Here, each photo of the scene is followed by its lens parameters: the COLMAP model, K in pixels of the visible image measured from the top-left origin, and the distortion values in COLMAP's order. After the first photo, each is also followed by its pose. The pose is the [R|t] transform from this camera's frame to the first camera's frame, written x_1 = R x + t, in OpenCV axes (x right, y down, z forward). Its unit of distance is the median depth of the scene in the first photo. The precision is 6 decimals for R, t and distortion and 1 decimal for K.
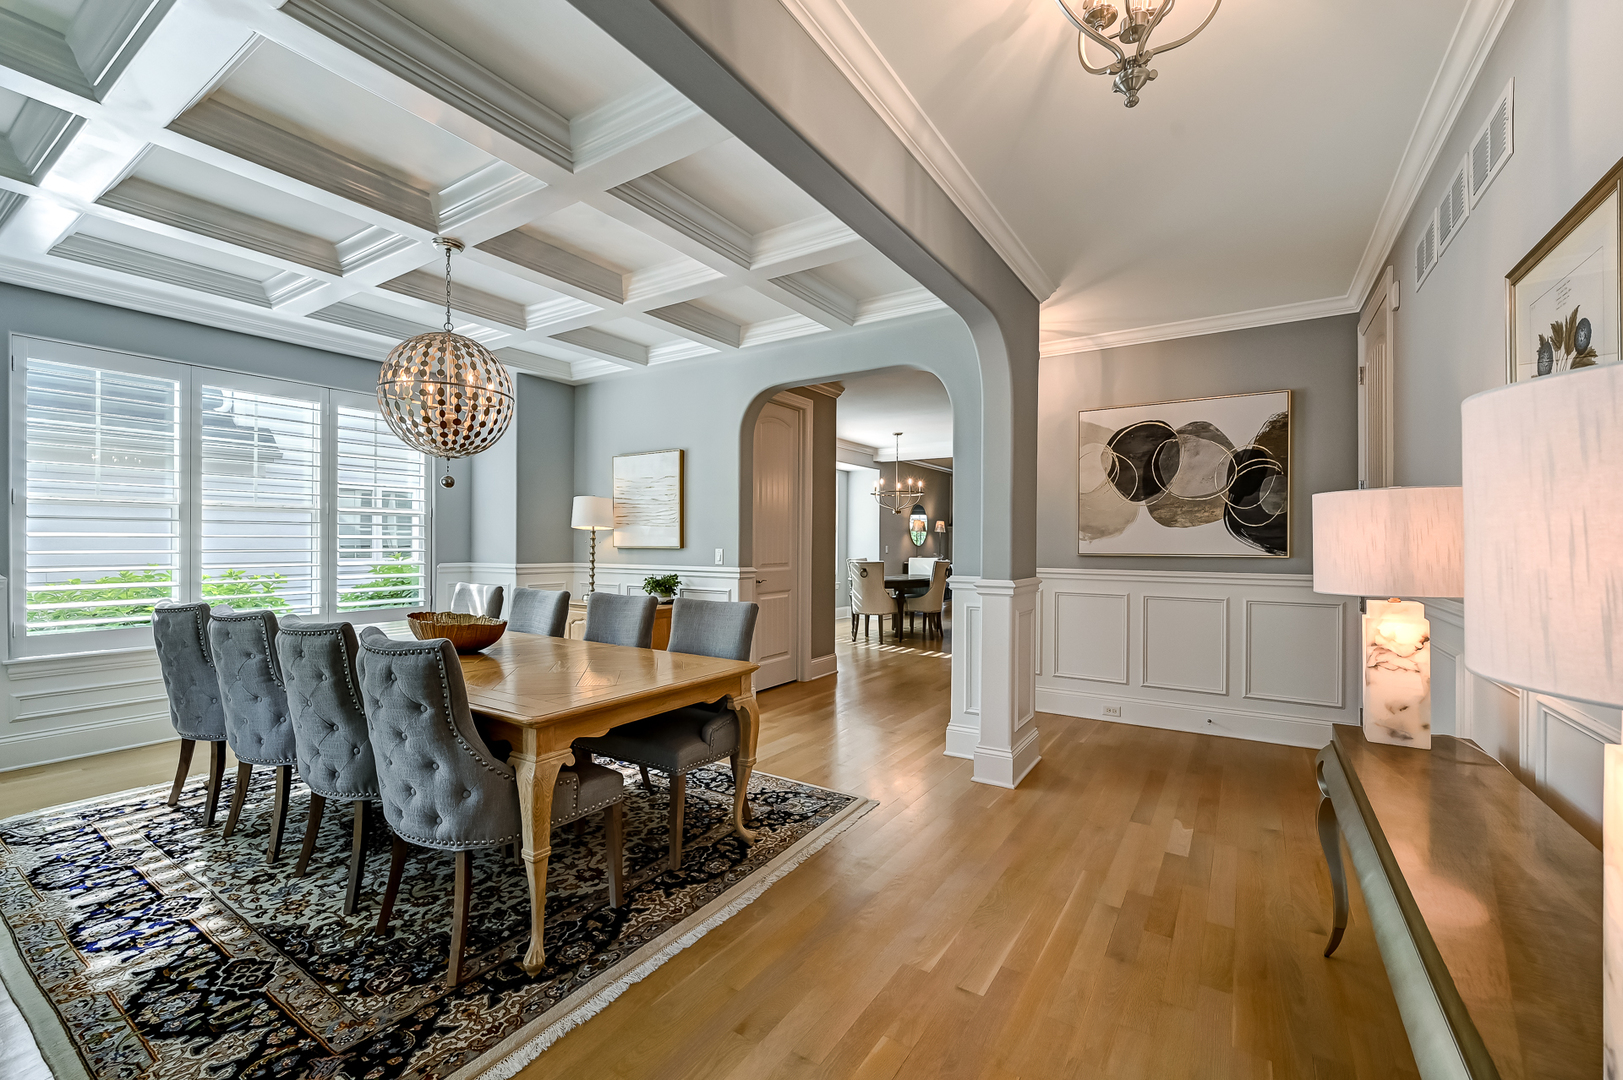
lens RADIAL K [[654.2, 0, 830.1], [0, 654.2, 541.0], [0, 0, 1]] dist [0.011126, 0.000189]
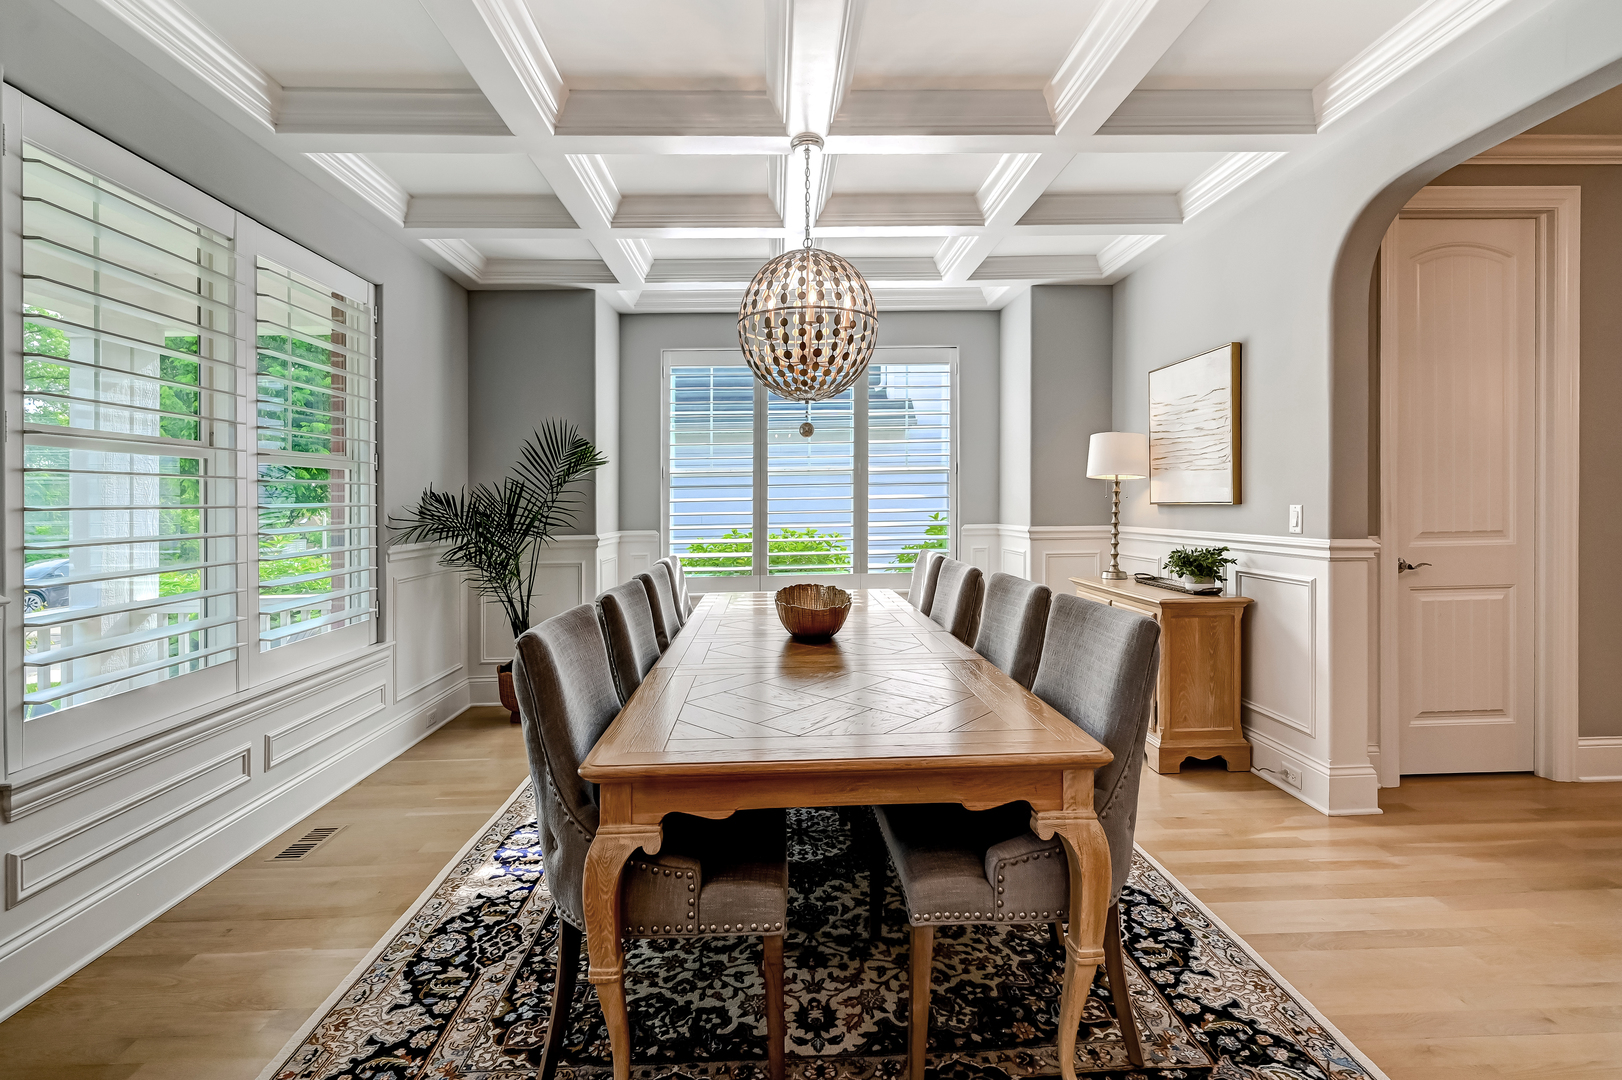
lens RADIAL K [[740.5, 0, 811.6], [0, 740.5, 502.3], [0, 0, 1]] dist [0.000979, 0.000297]
pose [[0.568202, -0.014201, -0.822767, 0.226409], [0.021158, 0.999773, -0.002645, 0.005207], [0.822617, -0.015905, 0.568373, 0.568860]]
